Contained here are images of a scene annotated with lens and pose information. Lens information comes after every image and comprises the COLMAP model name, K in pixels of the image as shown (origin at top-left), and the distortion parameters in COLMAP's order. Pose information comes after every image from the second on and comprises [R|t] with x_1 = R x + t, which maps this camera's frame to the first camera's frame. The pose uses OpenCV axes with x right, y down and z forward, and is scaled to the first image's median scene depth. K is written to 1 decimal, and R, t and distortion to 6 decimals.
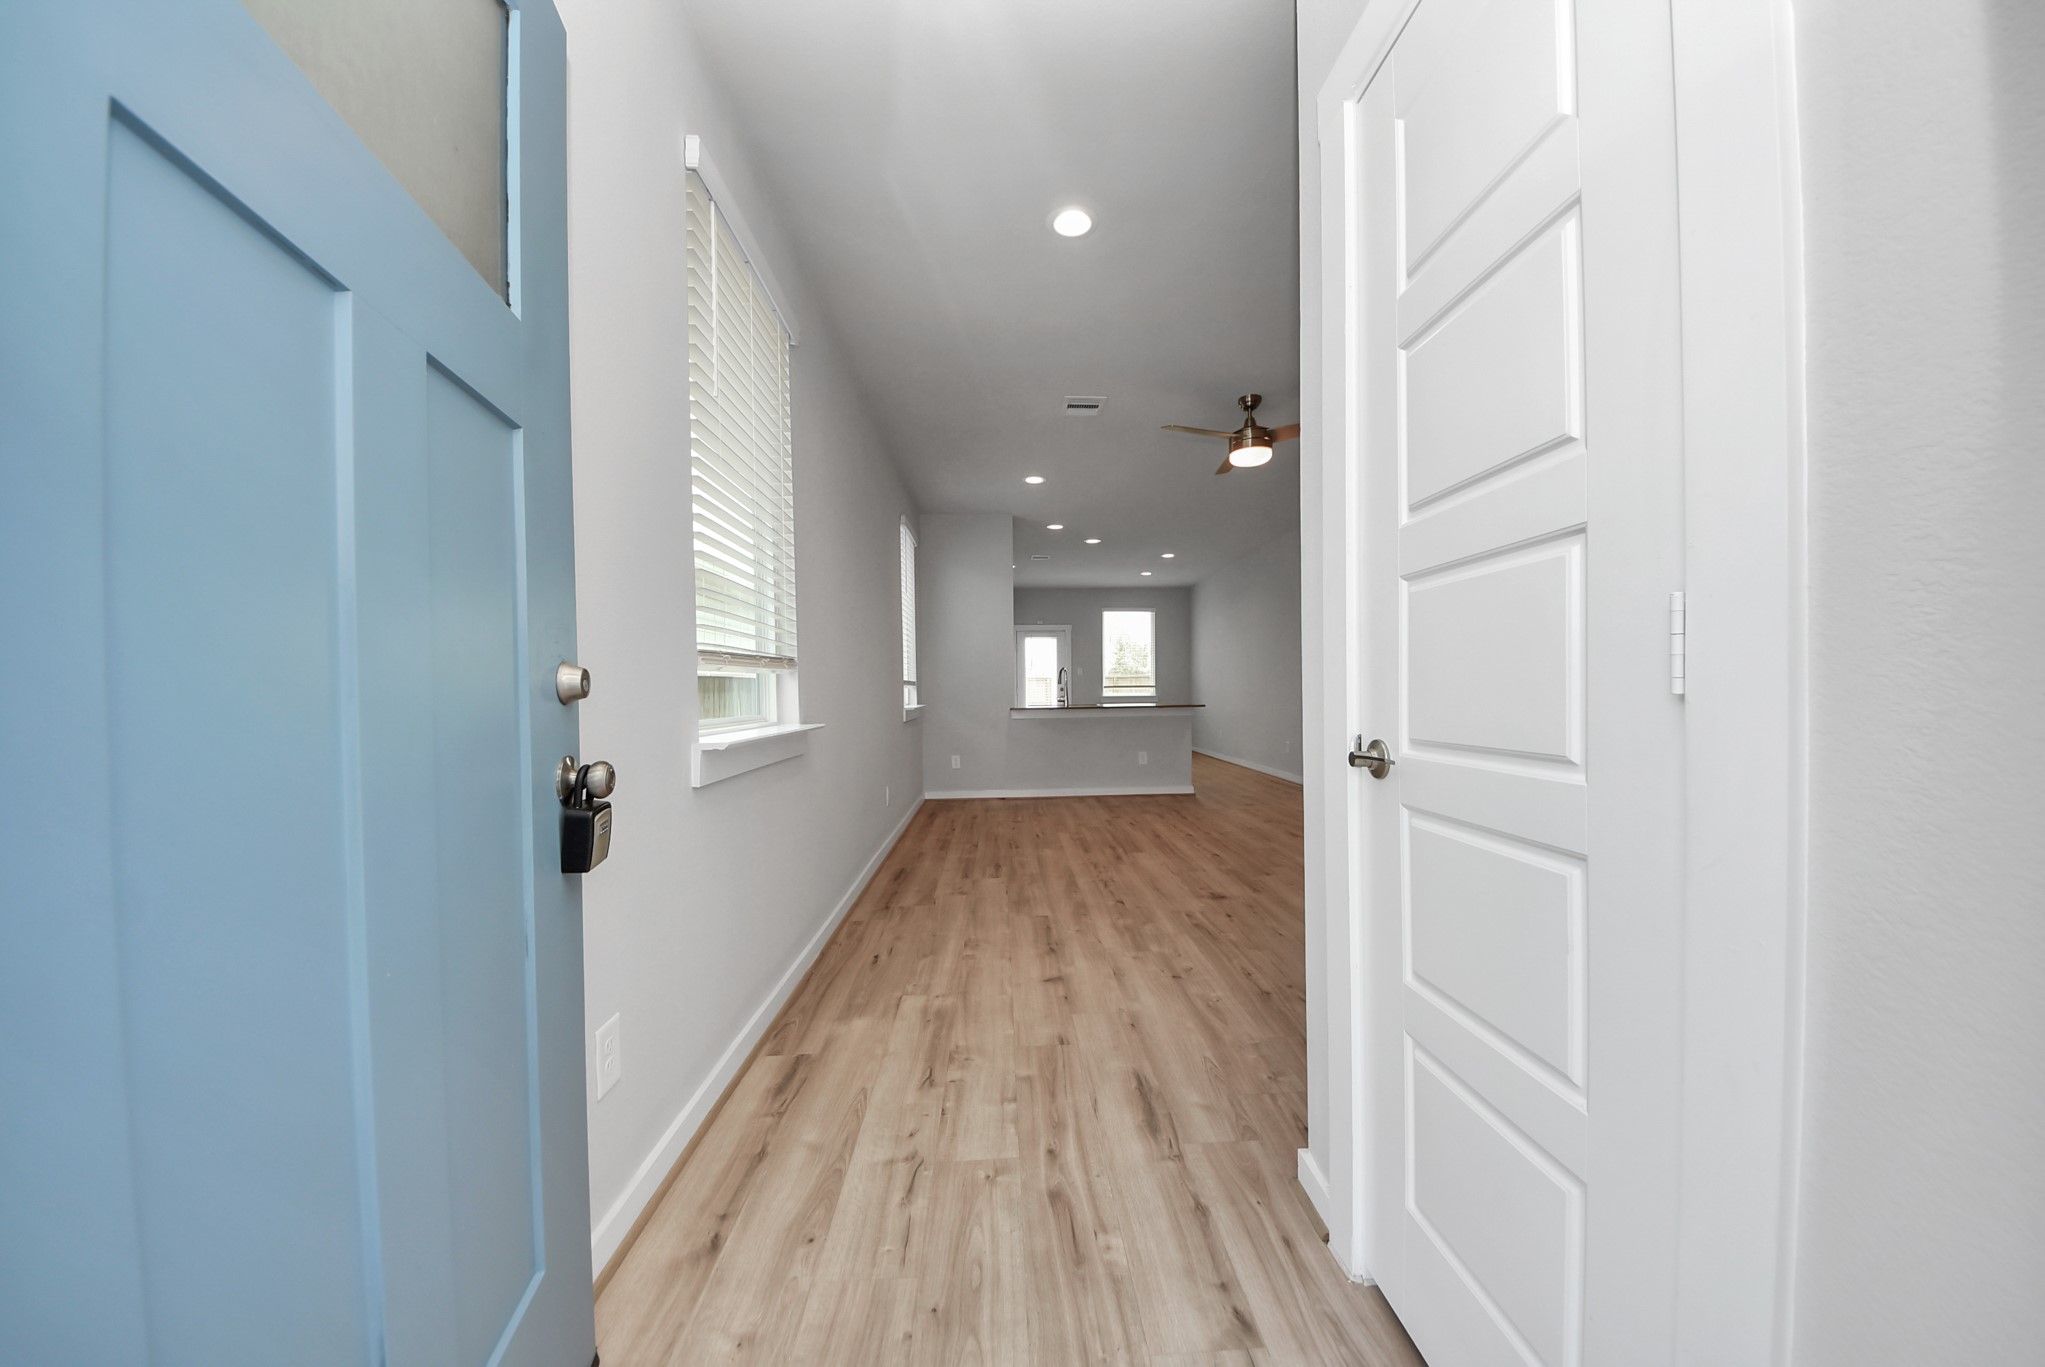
lens RADIAL K [[734.9, 0, 1053.2], [0, 734.9, 681.4], [0, 0, 1]] dist [-0.002763, 0.000009]
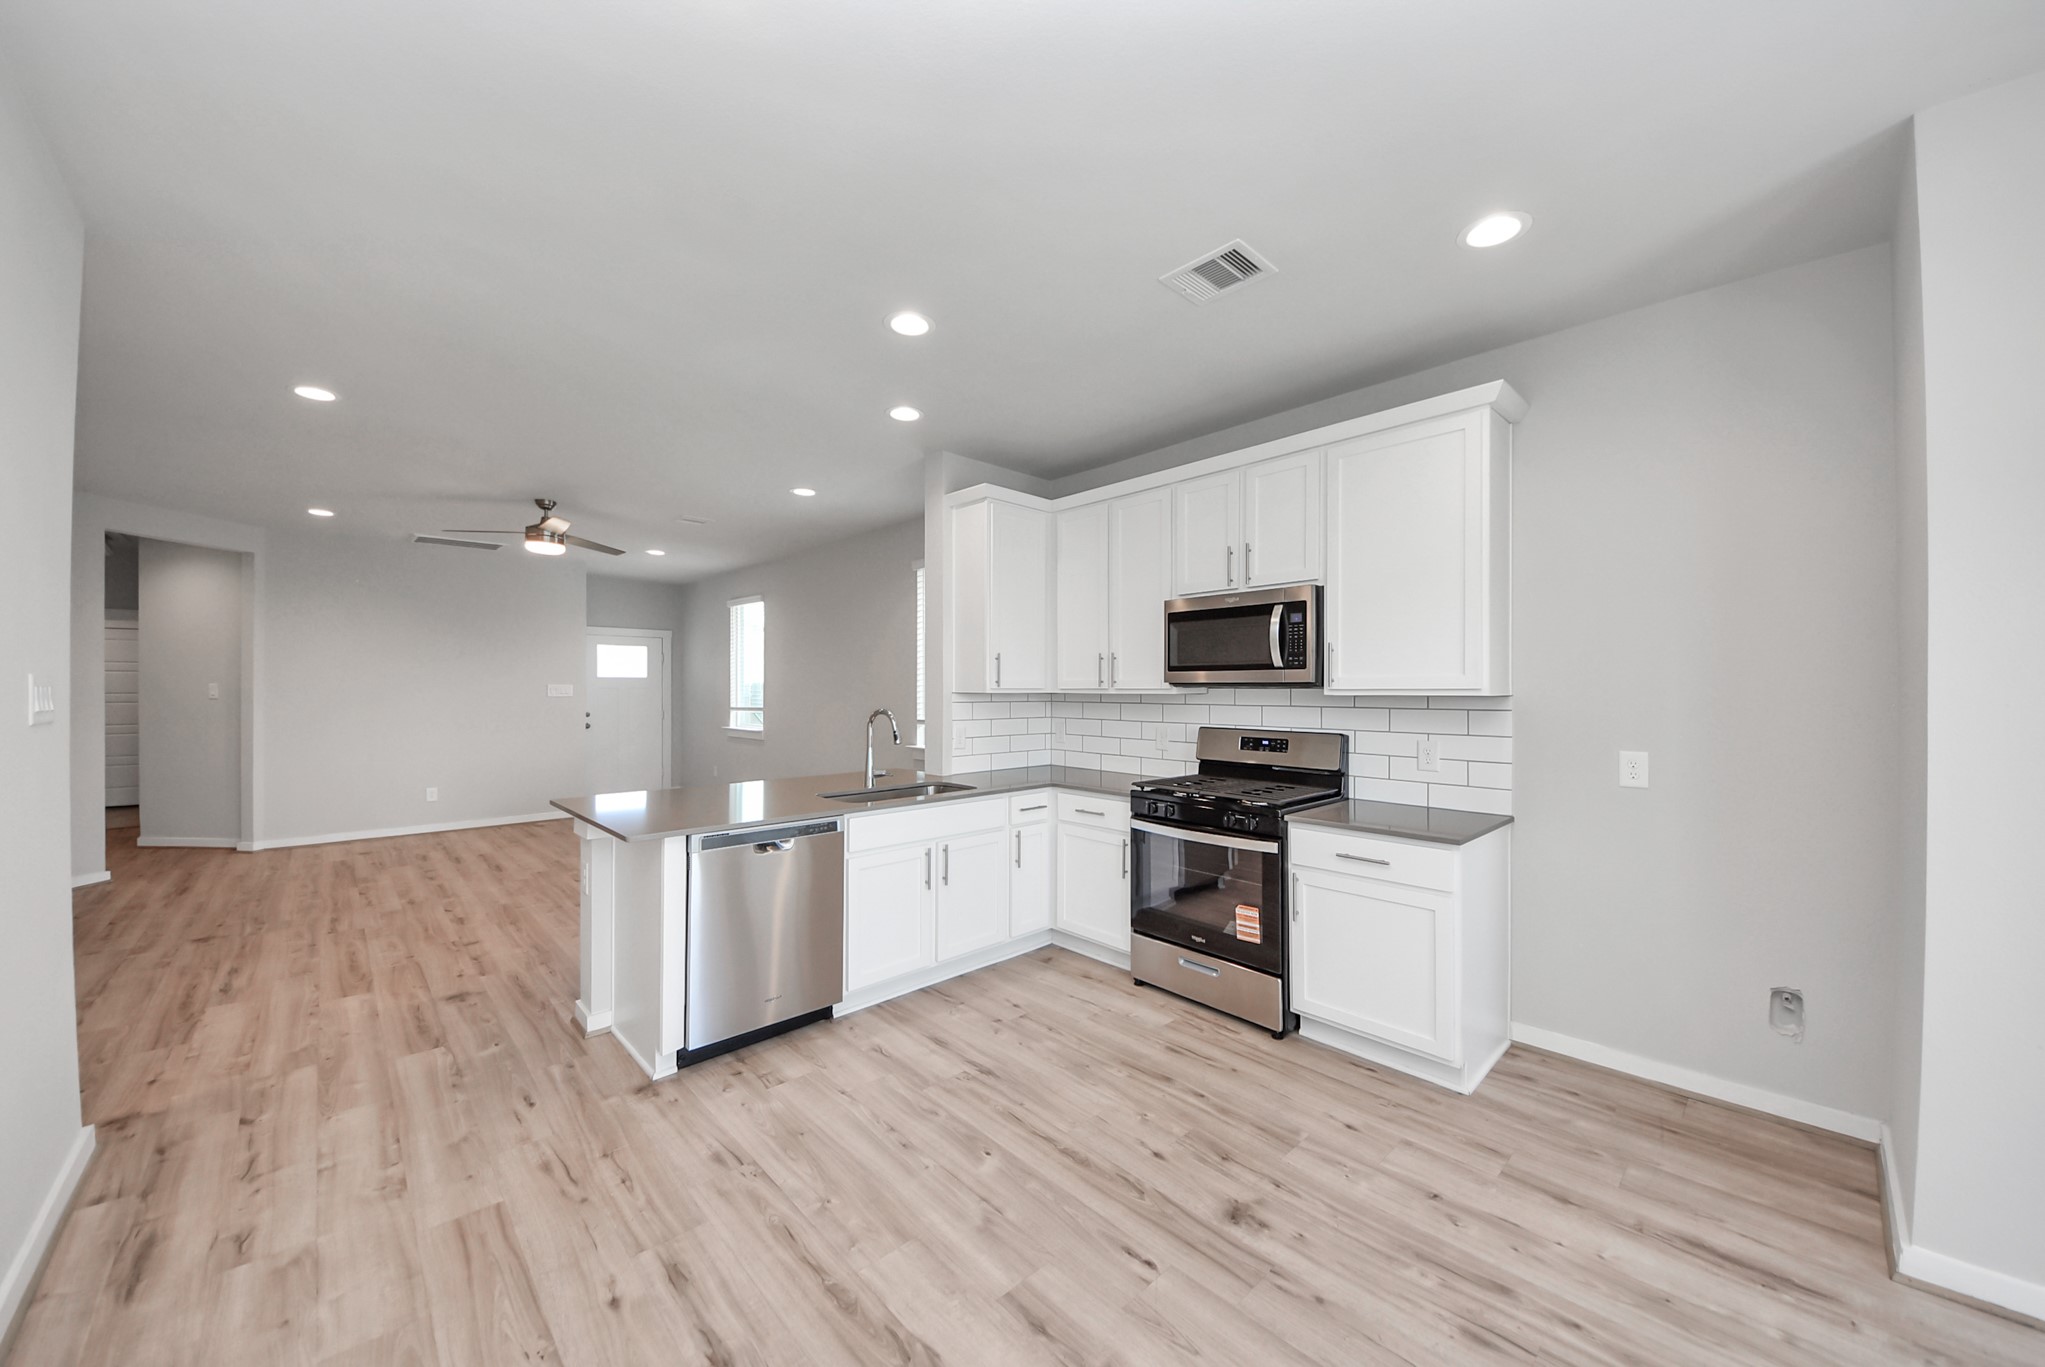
lens RADIAL K [[734.9, 0, 1041.6], [0, 734.9, 679.1], [0, 0, 1]] dist [-0.002763, 0.000009]
pose [[-0.769914, 0.000980, -0.638147, 0.419419], [0.007964, 0.999936, -0.008073, -0.064711], [0.638098, -0.011297, -0.769872, 2.460954]]
